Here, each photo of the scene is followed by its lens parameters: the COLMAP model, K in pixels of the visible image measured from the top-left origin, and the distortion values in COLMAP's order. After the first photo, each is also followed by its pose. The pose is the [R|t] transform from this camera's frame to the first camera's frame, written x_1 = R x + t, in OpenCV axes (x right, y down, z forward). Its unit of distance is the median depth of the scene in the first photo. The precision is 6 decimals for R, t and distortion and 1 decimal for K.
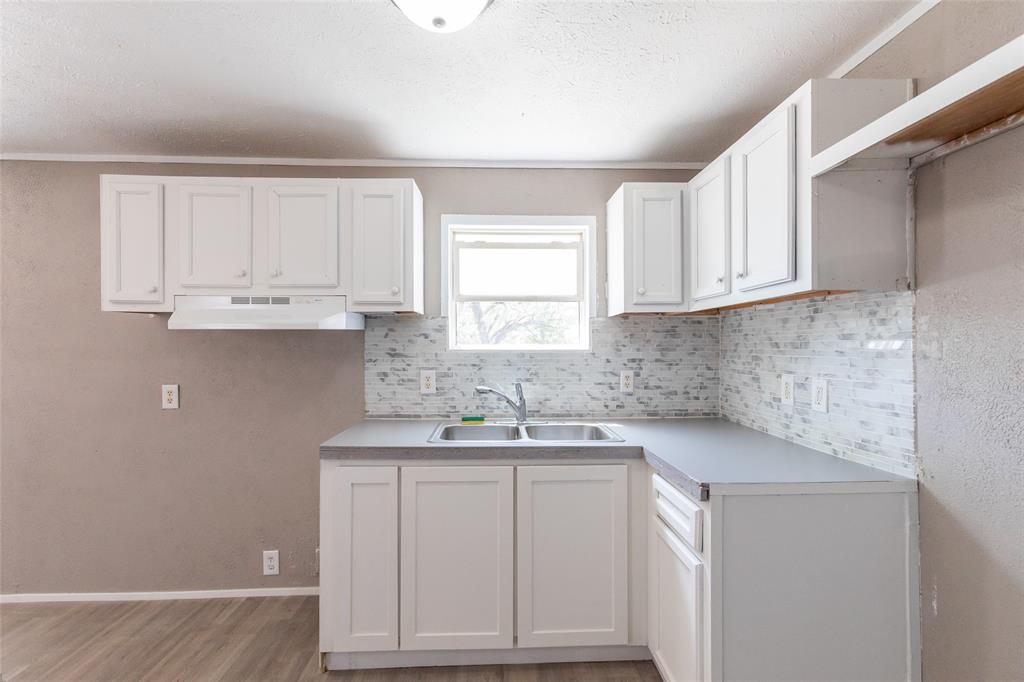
lens RADIAL K [[460.4, 0, 510.1], [0, 460.4, 345.5], [0, 0, 1]] dist [0.007216, -0.000626]
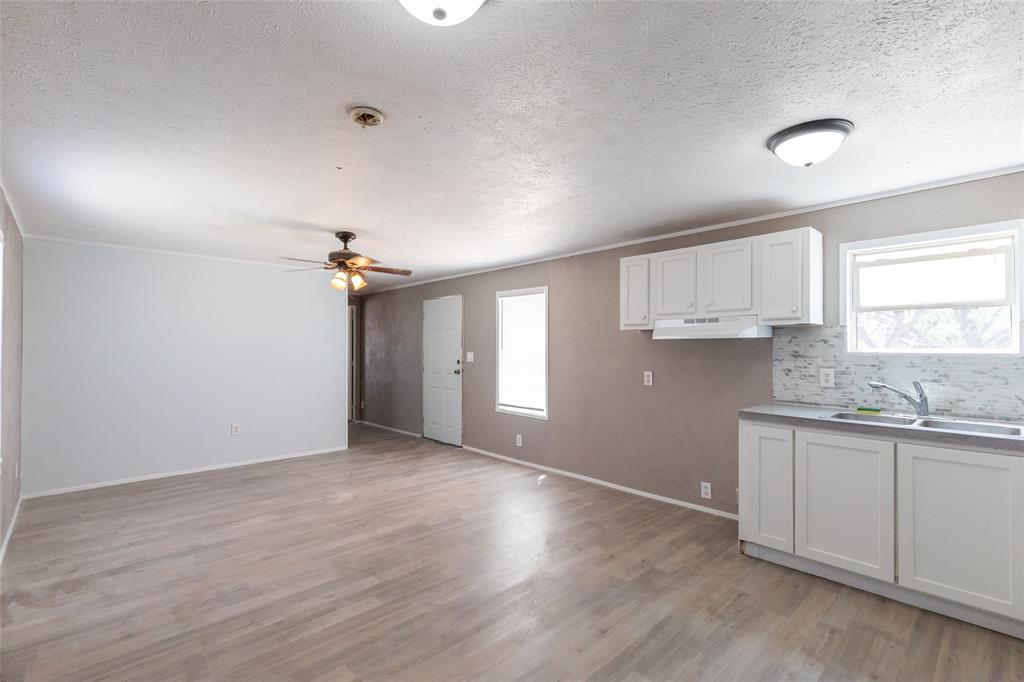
lens RADIAL K [[460.4, 0, 510.1], [0, 460.4, 345.5], [0, 0, 1]] dist [0.007216, -0.000626]
pose [[0.656020, -0.002349, -0.754740, 0.209789], [-0.005758, 0.999950, -0.008117, 0.005786], [0.754721, 0.009671, 0.655974, -0.494290]]
